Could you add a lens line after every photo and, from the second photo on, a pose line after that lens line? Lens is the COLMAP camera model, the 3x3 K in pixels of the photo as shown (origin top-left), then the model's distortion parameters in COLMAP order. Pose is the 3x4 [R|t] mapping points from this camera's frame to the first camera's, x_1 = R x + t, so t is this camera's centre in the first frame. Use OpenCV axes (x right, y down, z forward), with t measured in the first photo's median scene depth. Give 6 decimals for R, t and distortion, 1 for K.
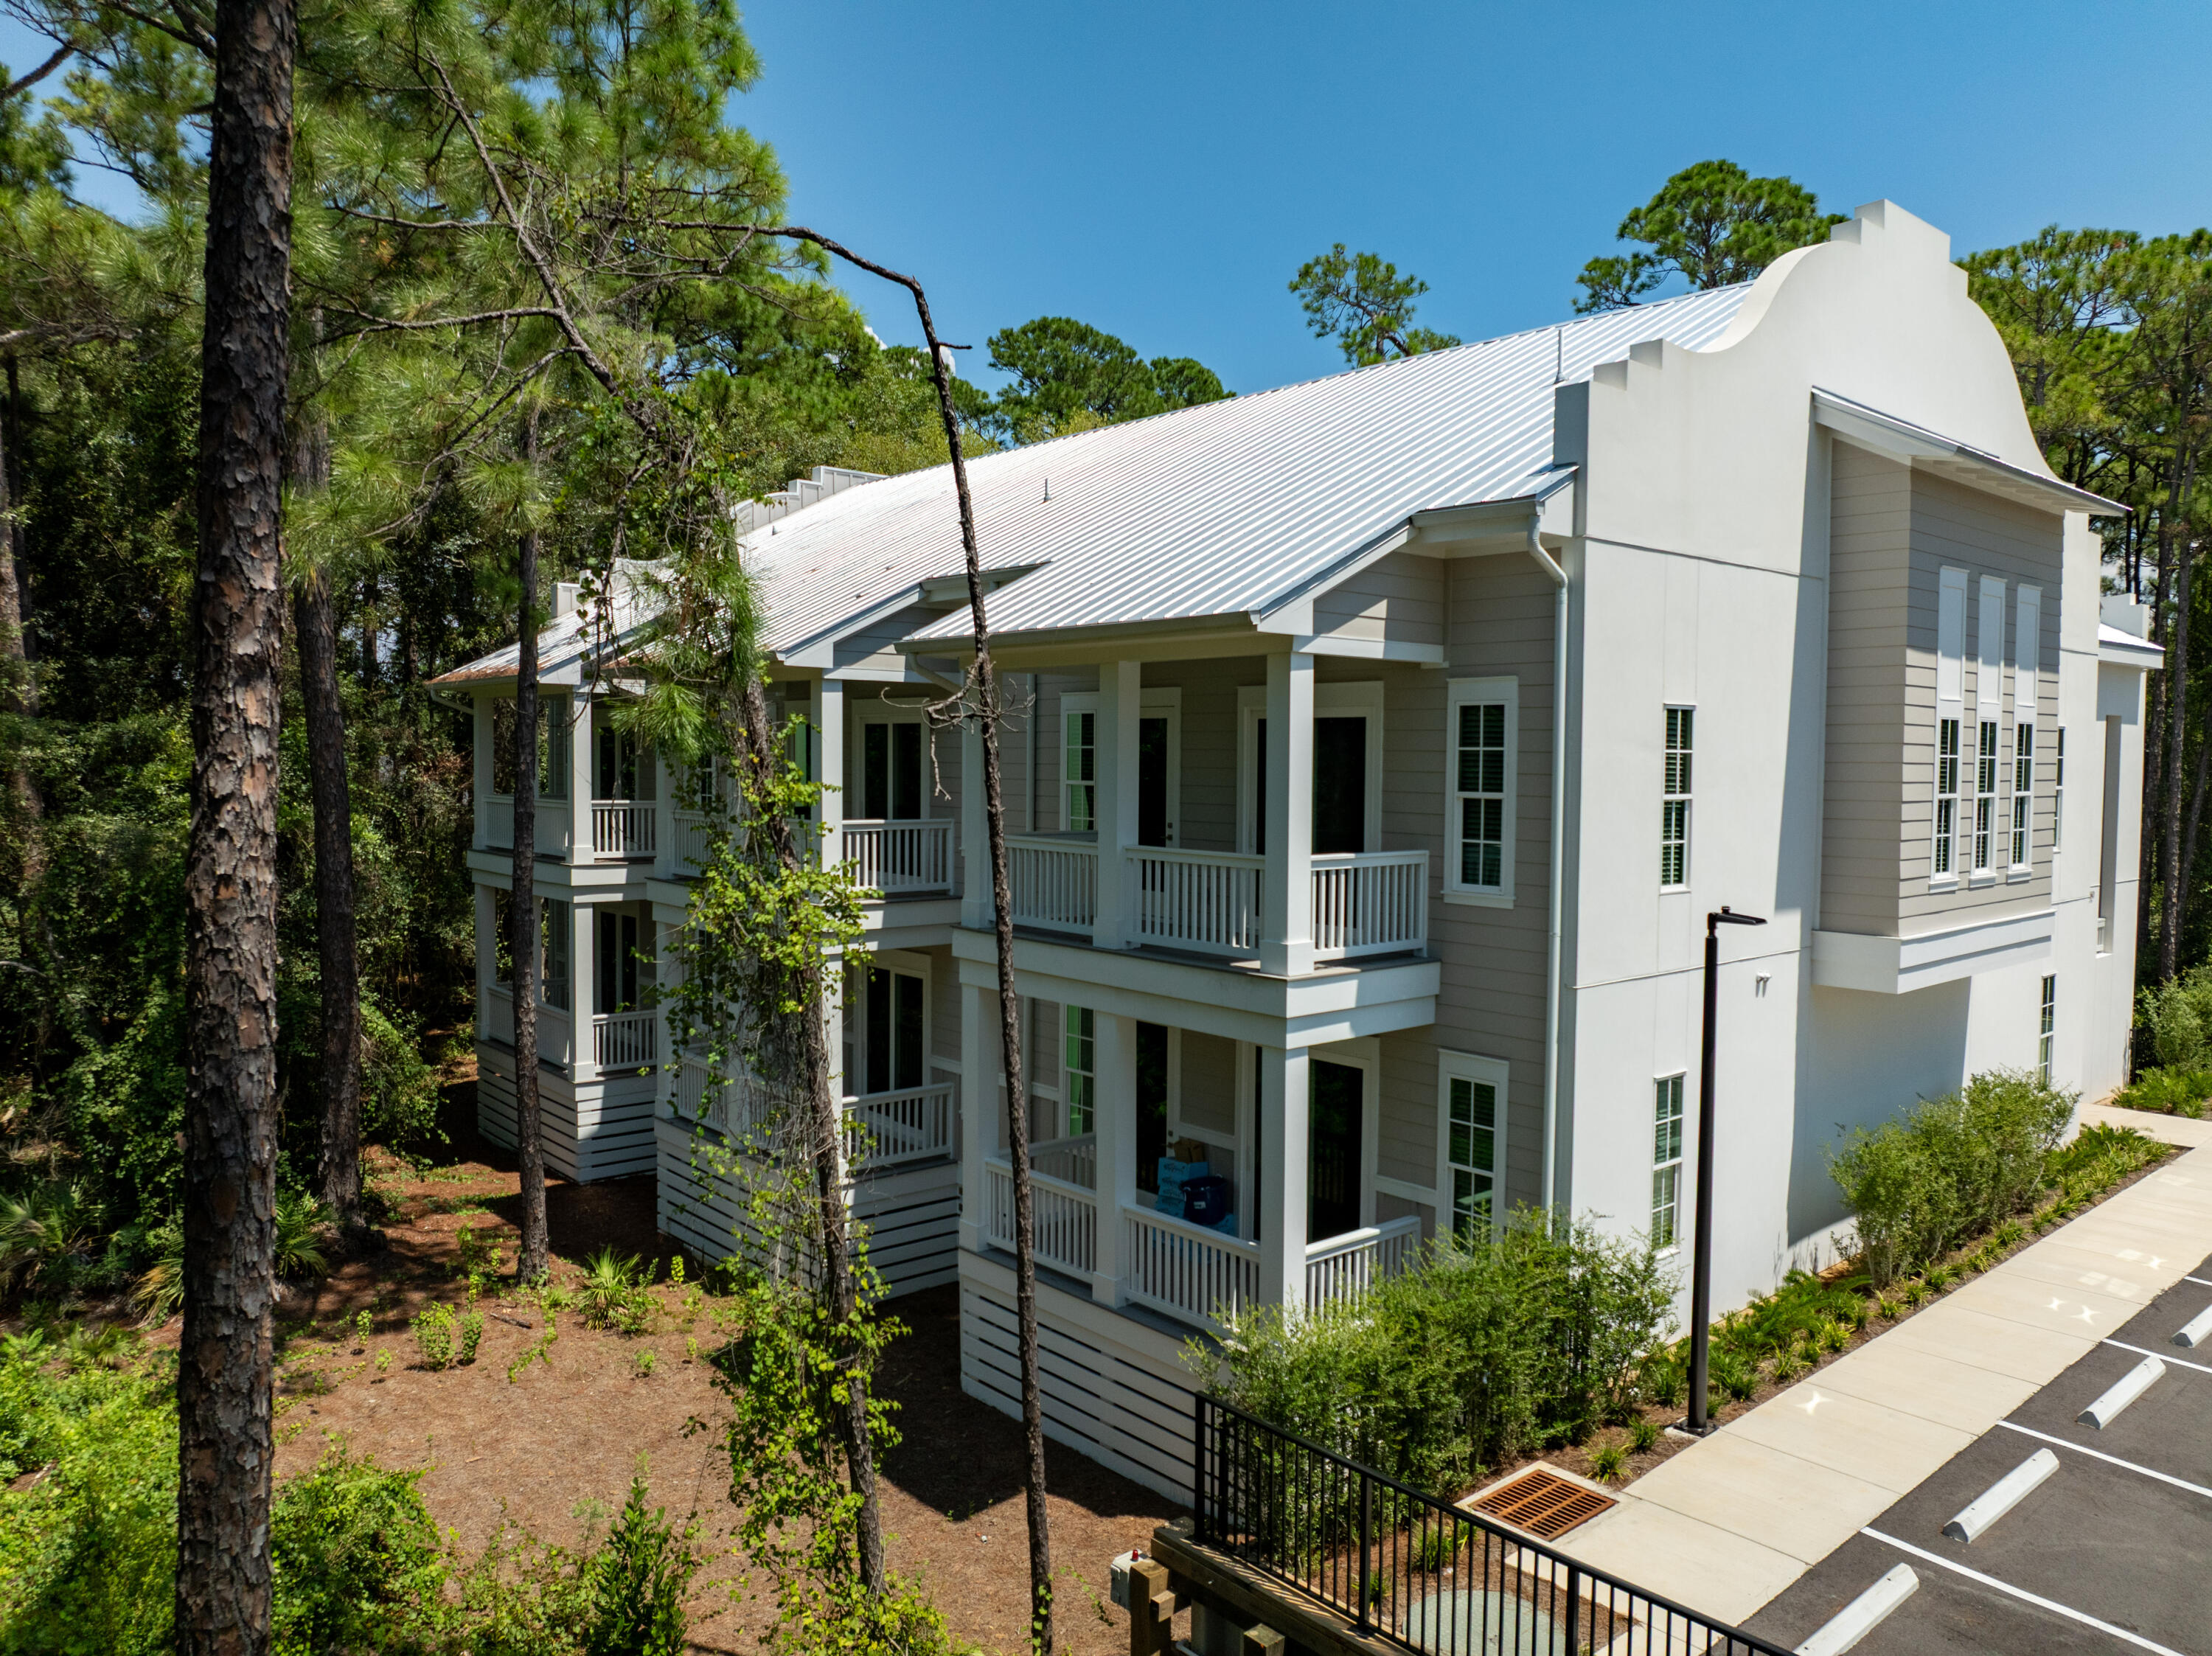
lens RADIAL K [[1560.3, 0, 1116.9], [0, 1560.3, 823.3], [0, 0, 1]] dist [-0.044657, 0.005937]
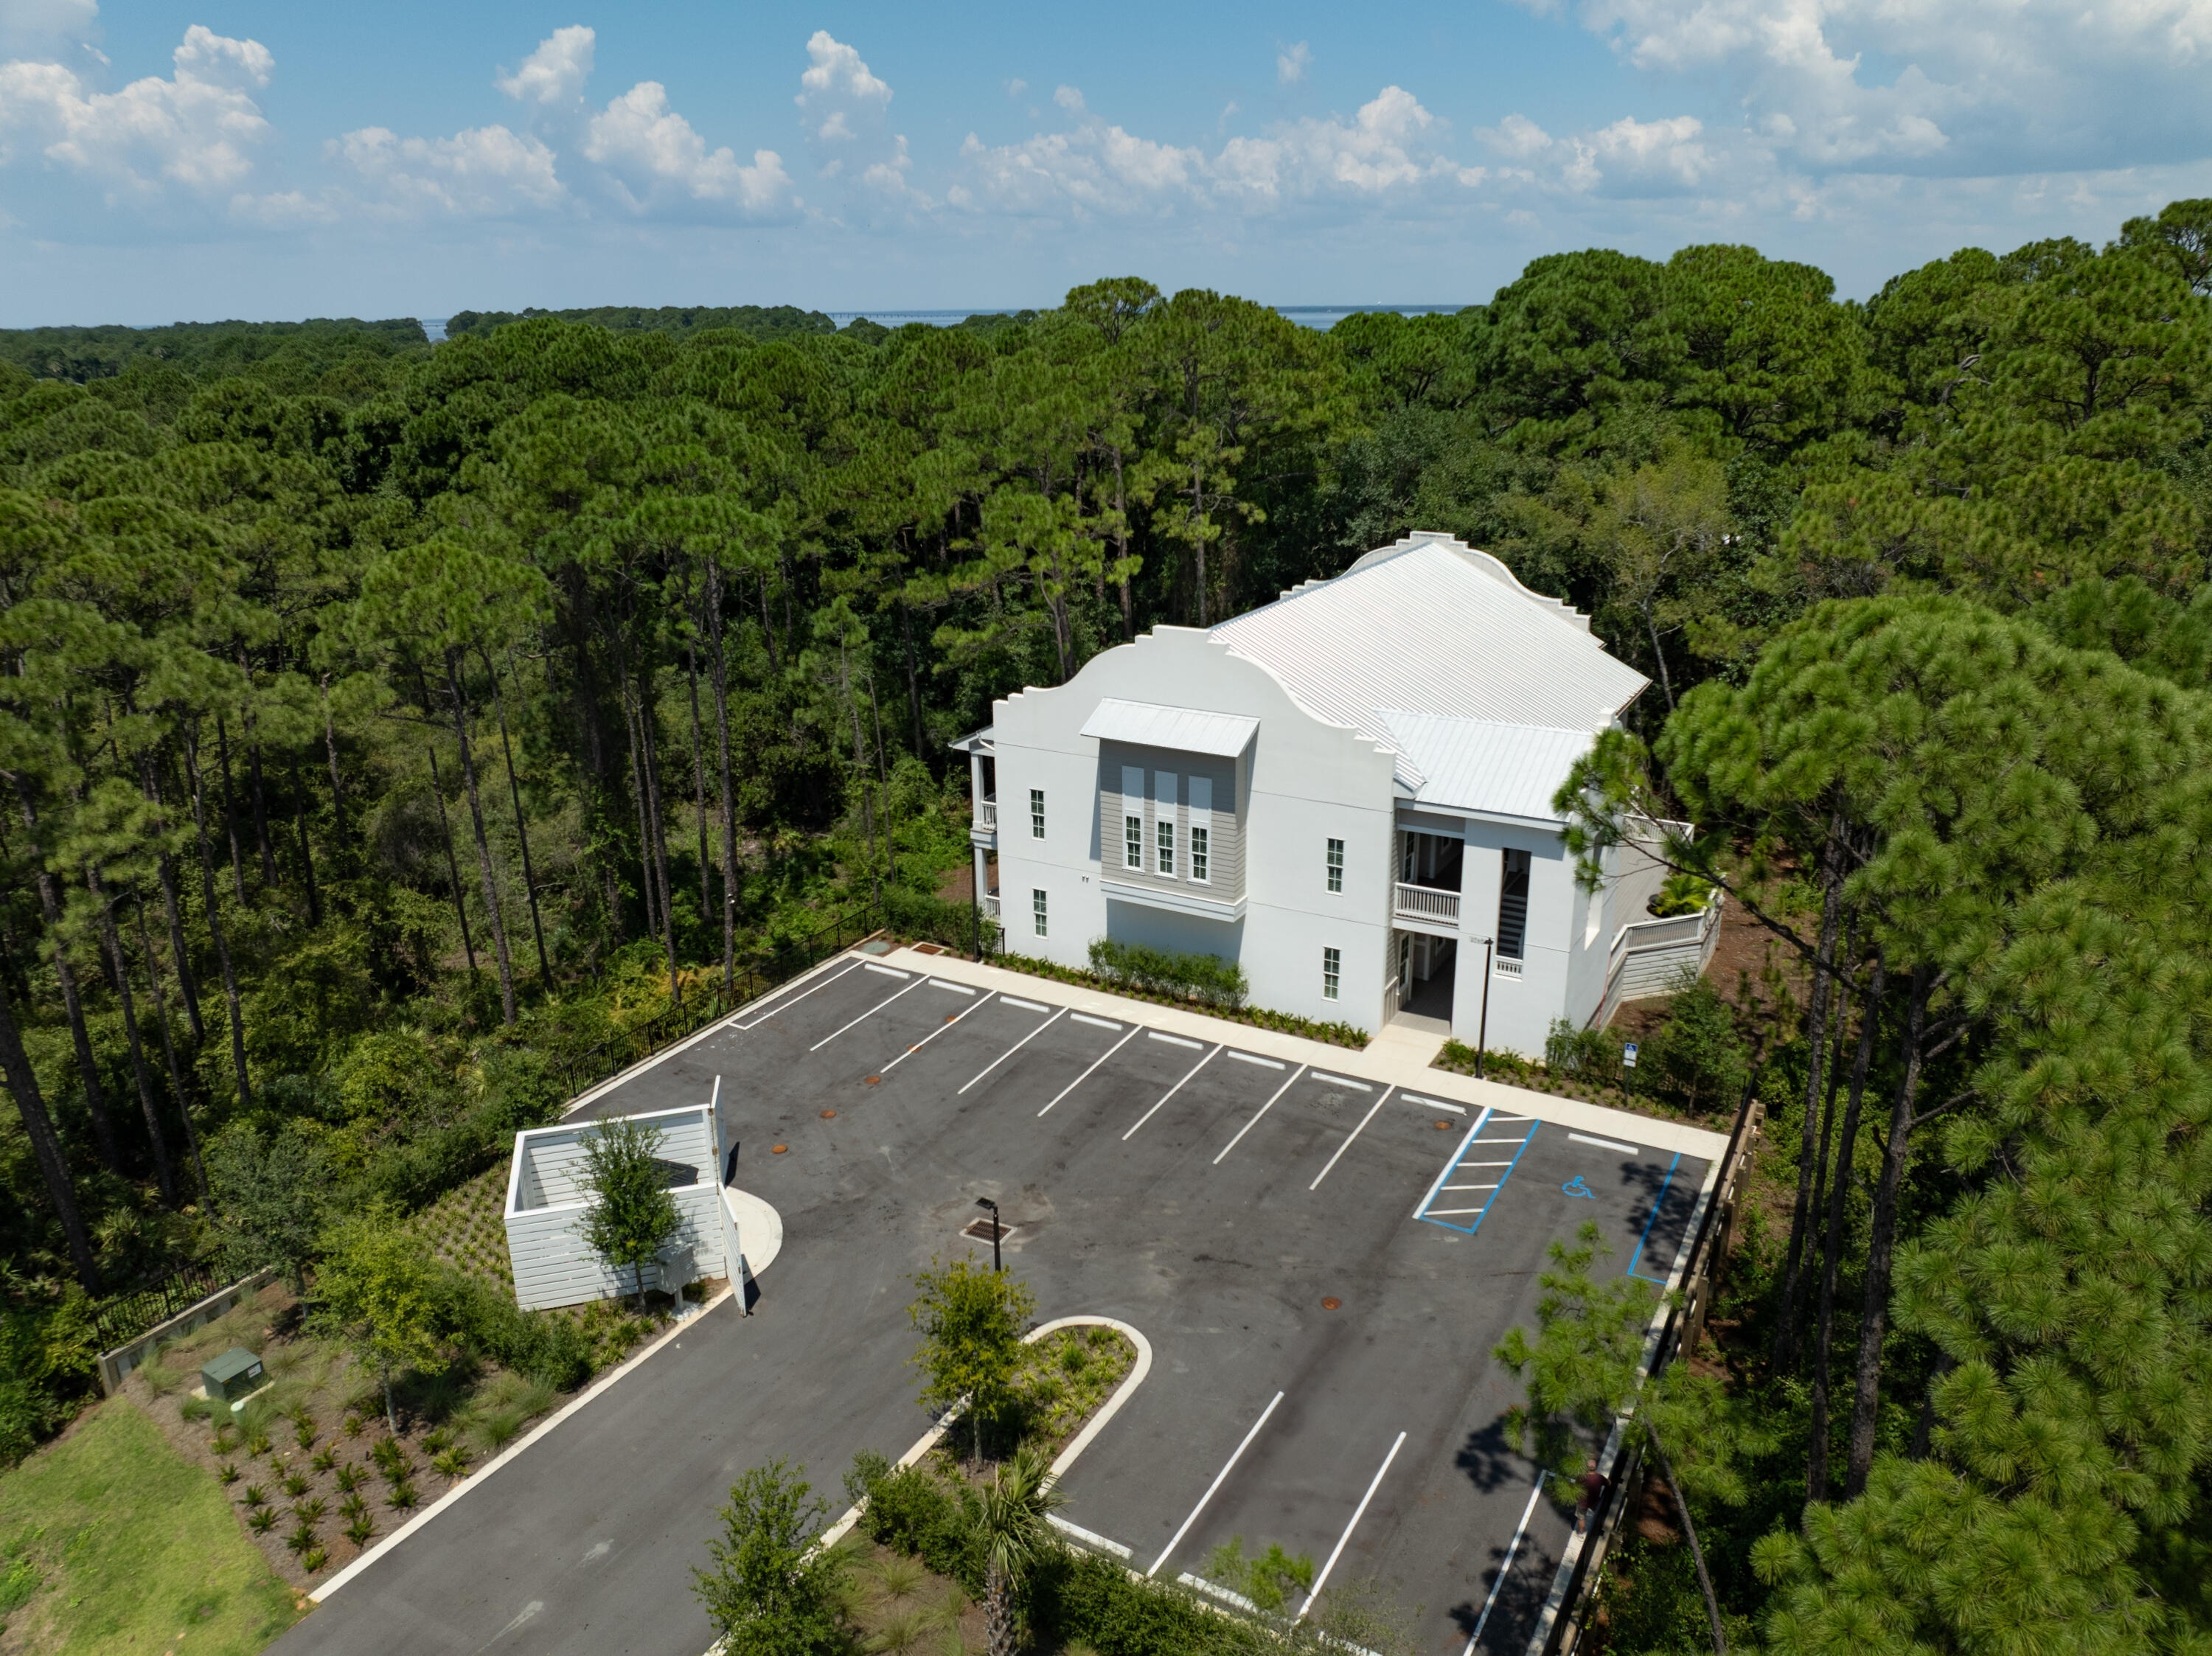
lens RADIAL K [[1548.9, 0, 1104.6], [0, 1548.9, 827.8], [0, 0, 1]] dist [-0.040916, 0.001232]
pose [[0.326039, 0.291298, -0.899358, 2.999008], [-0.026034, 0.953748, 0.299476, -0.874467], [0.944998, -0.074227, 0.318542, 0.022985]]
